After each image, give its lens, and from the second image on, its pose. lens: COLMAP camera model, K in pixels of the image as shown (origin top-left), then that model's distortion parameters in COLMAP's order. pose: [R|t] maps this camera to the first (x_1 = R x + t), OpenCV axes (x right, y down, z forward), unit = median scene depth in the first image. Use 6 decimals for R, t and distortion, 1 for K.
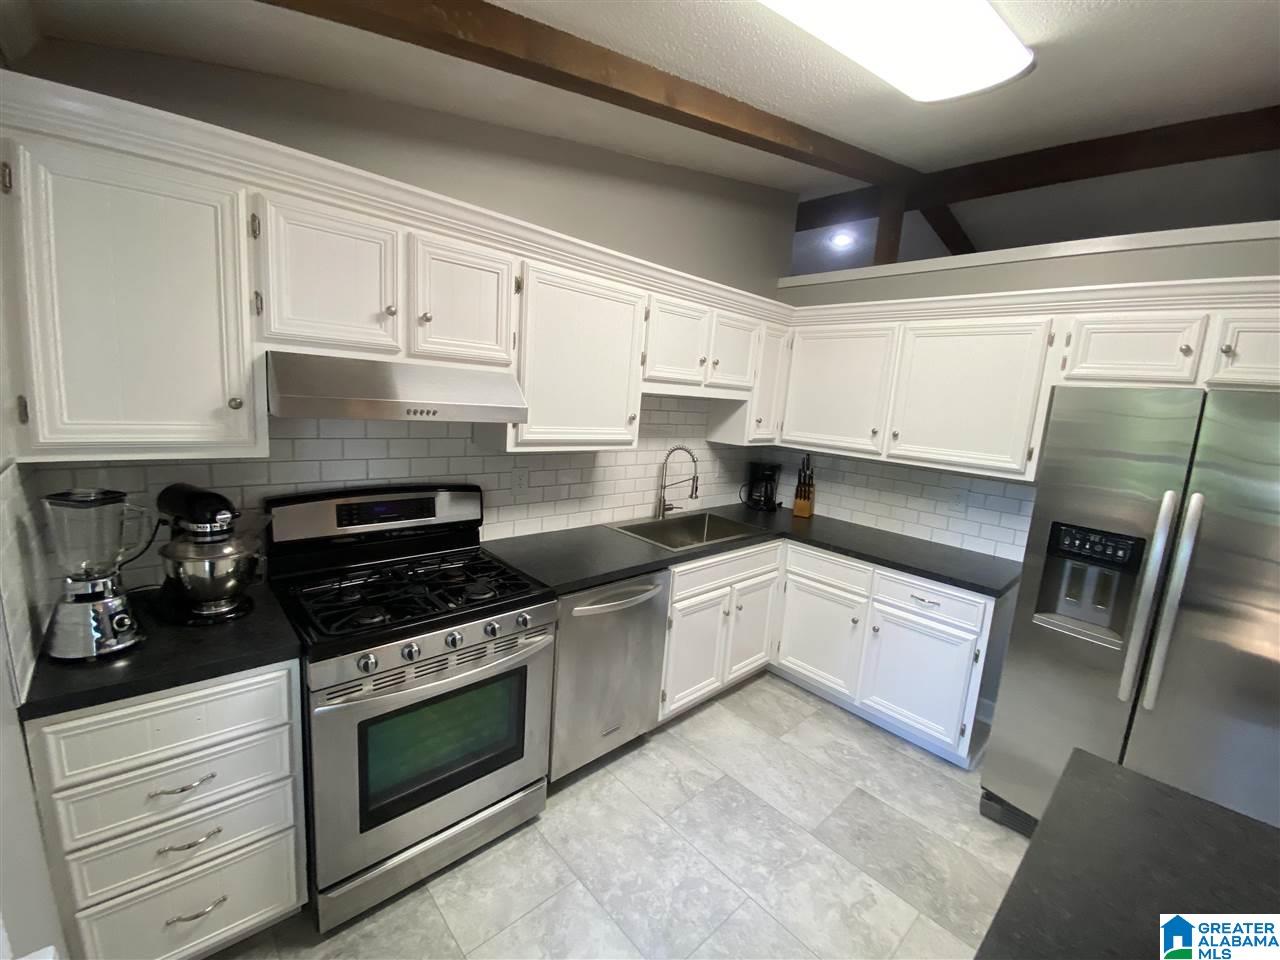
lens RADIAL K [[519.6, 0, 641.1], [0, 519.6, 474.3], [0, 0, 1]] dist [0.011652, -0.019162]
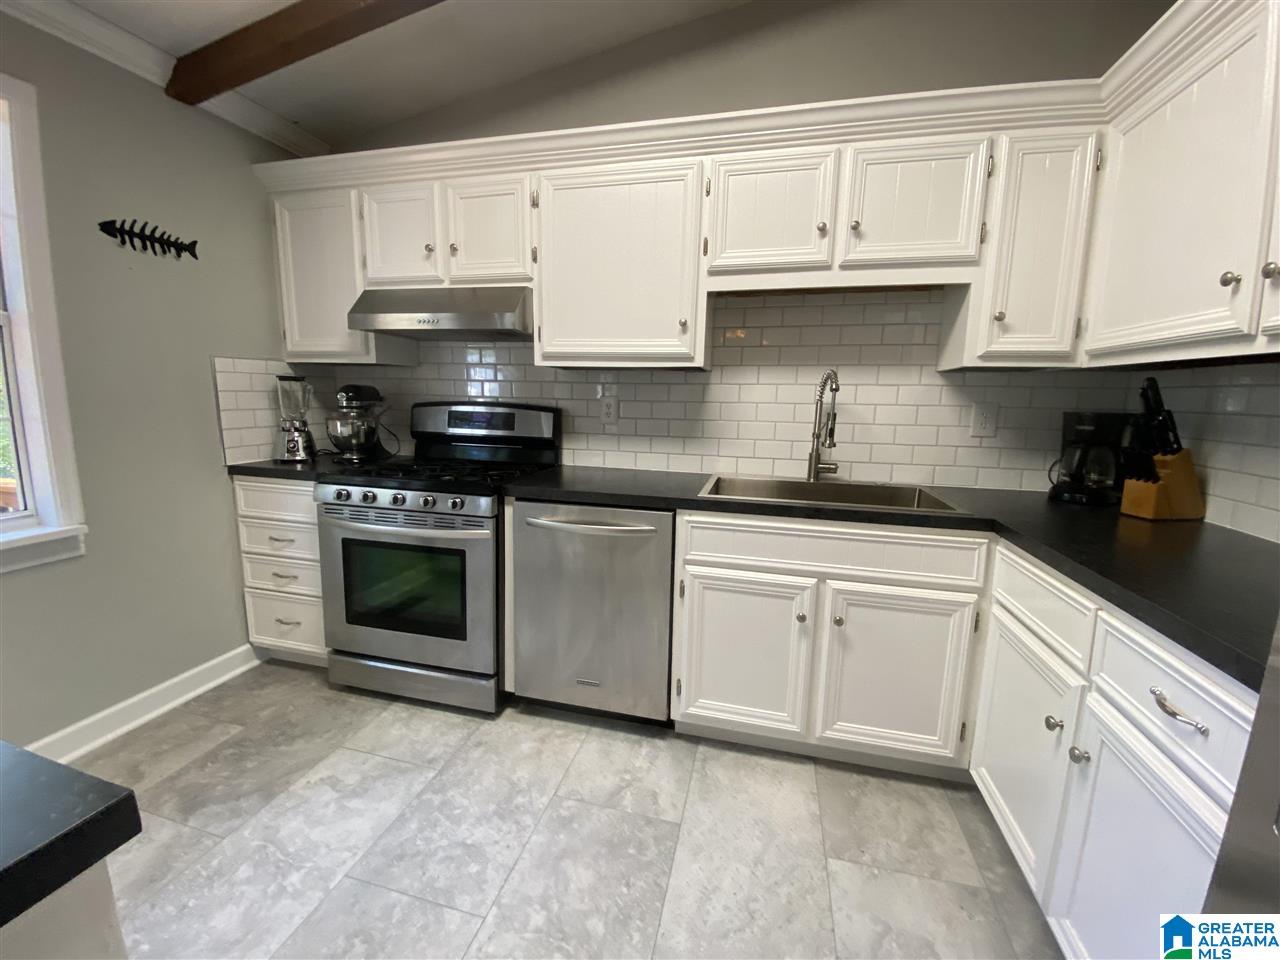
lens RADIAL K [[526.1, 0, 640.0], [0, 526.1, 480.0], [0, 0, 1]] dist [0.019333, -0.020294]
pose [[0.538879, 0.066266, -0.839773, 0.592782], [-0.111006, 0.993794, 0.007188, 0.121194], [0.835037, 0.089346, 0.542891, 0.482135]]
